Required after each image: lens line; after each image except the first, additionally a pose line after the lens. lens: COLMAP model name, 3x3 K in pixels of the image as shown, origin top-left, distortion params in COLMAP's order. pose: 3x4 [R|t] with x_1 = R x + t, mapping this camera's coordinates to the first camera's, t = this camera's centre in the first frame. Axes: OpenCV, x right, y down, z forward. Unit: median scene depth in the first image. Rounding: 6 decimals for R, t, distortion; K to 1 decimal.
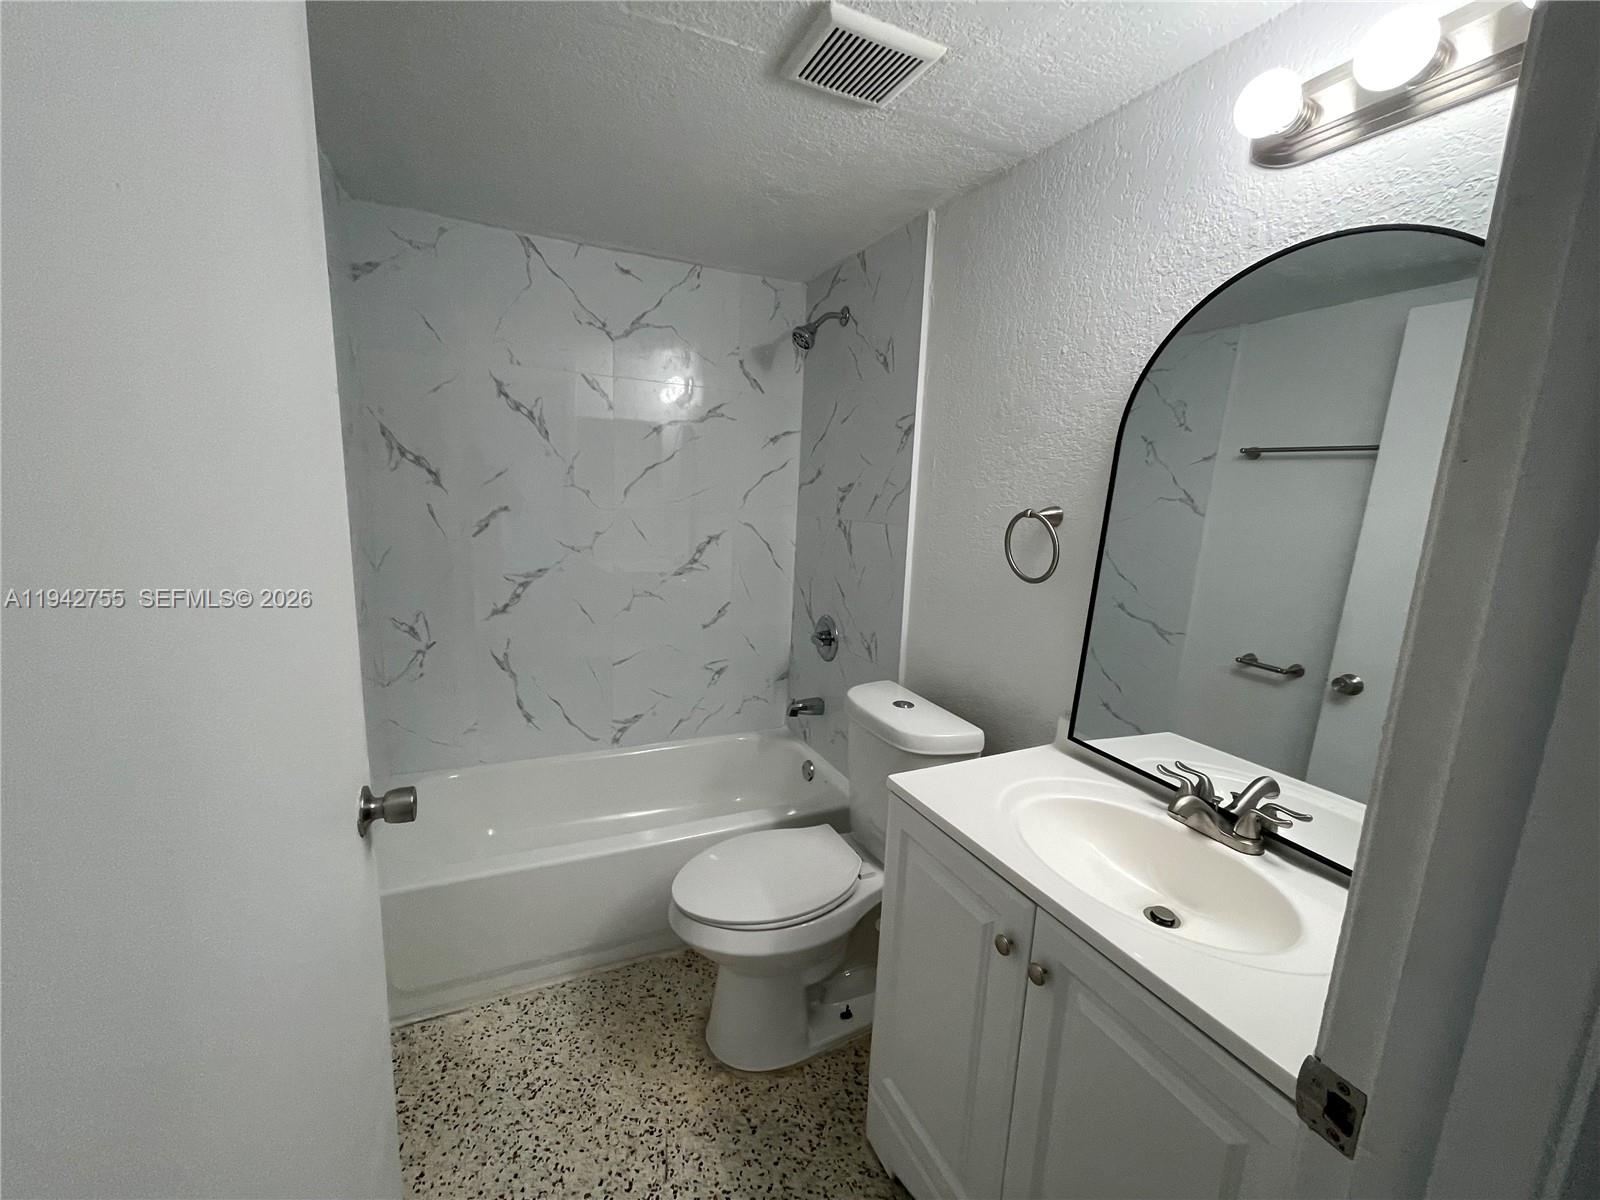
lens RADIAL K [[642.6, 0, 795.5], [0, 642.6, 603.7], [0, 0, 1]] dist [-0.001454, 0.000092]
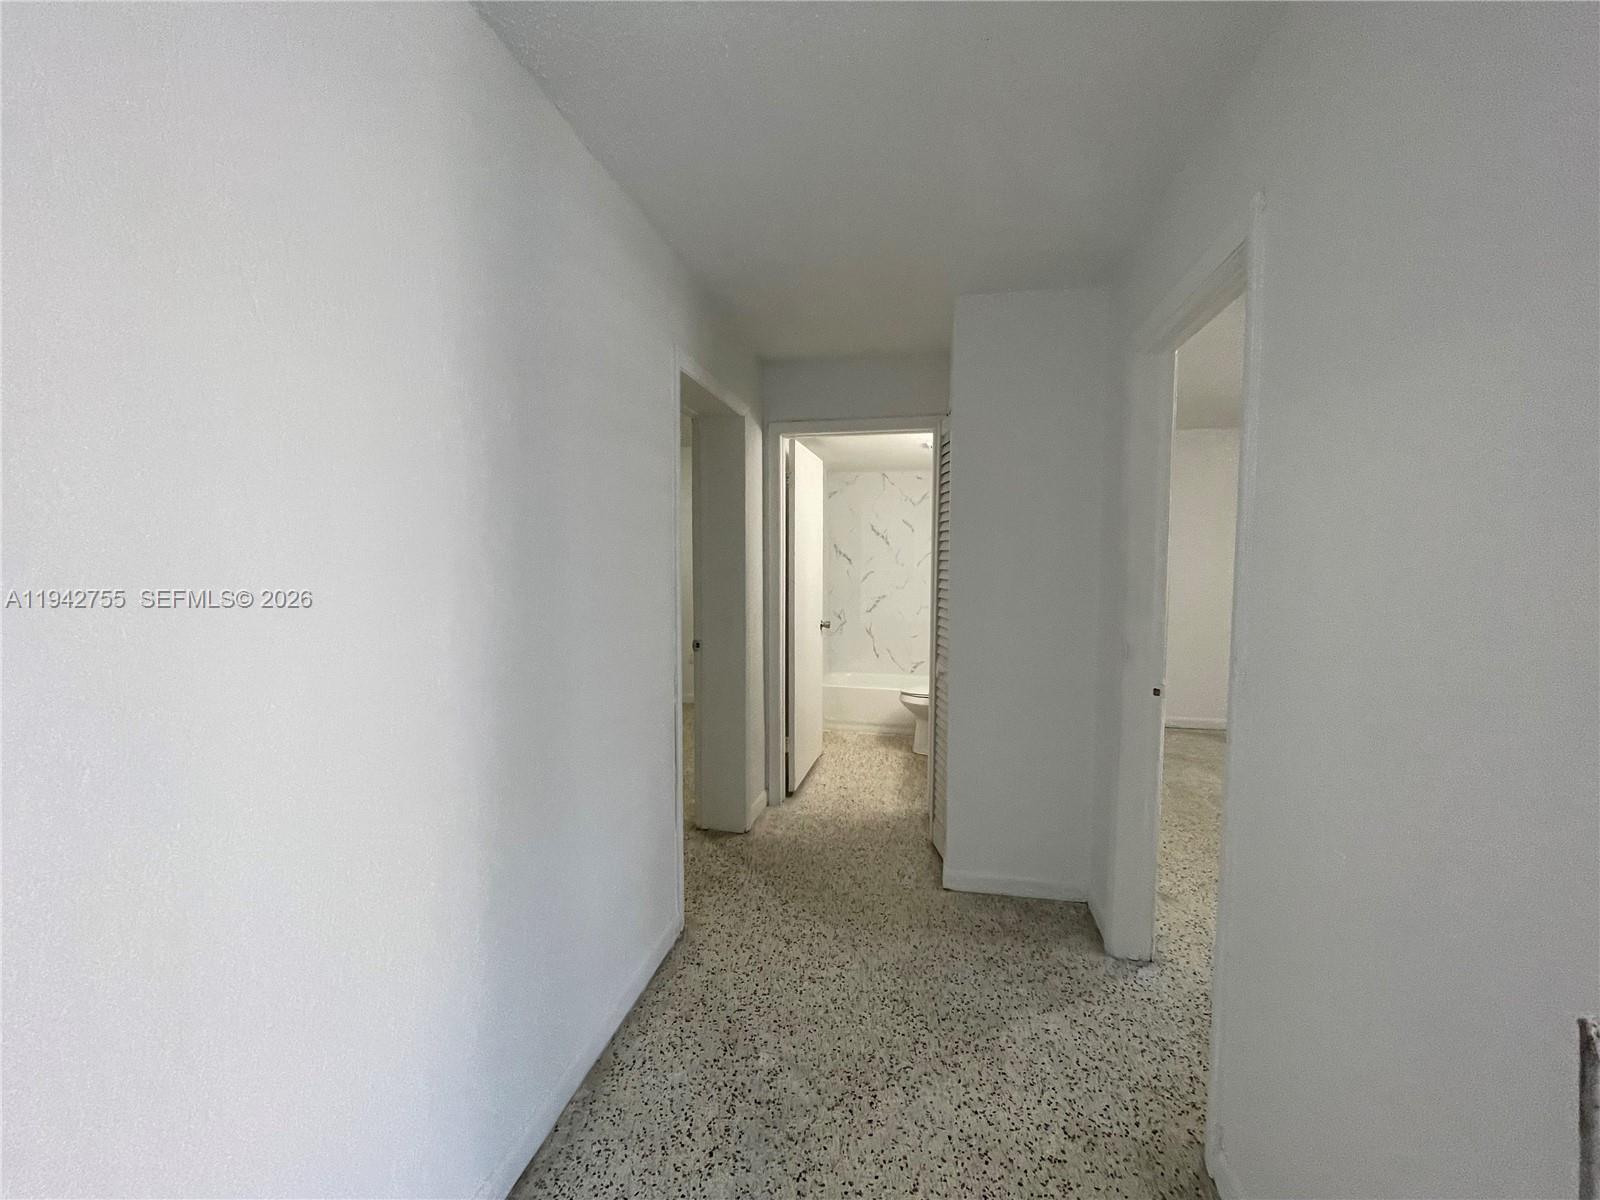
lens RADIAL K [[642.6, 0, 804.4], [0, 642.6, 598.5], [0, 0, 1]] dist [-0.001454, 0.000092]
pose [[0.806925, -0.004700, -0.590635, 1.094622], [-0.075641, 0.990912, -0.111226, 0.341621], [0.585790, 0.134427, 0.799237, -1.560951]]
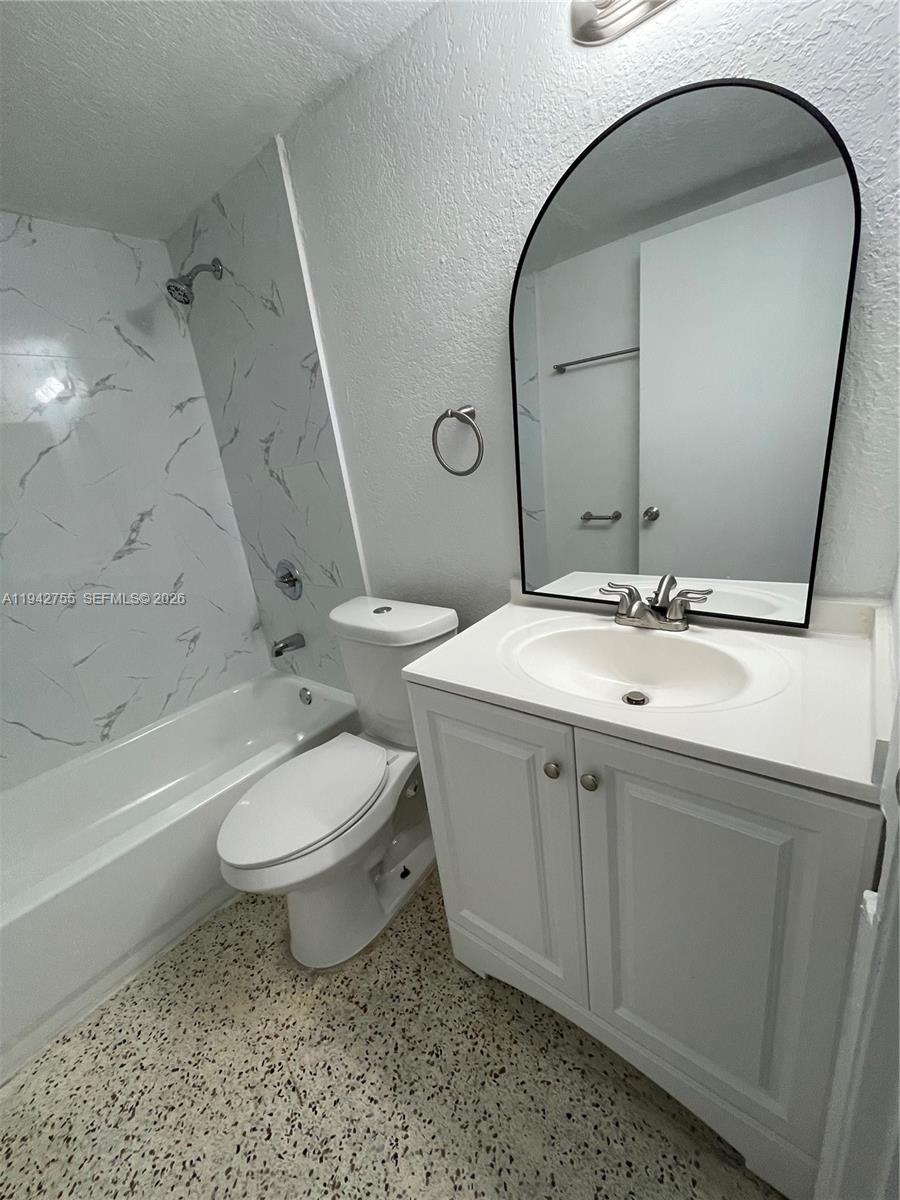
lens RADIAL K [[482.0, 0, 450.0], [0, 482.0, 599.6], [0, 0, 1]] dist [-0.001454, 0.000092]
pose [[0.883932, -0.280805, 0.373914, -0.037414], [0.240684, 0.958777, 0.151053, 0.037309], [-0.400917, -0.043526, 0.915080, 0.164023]]
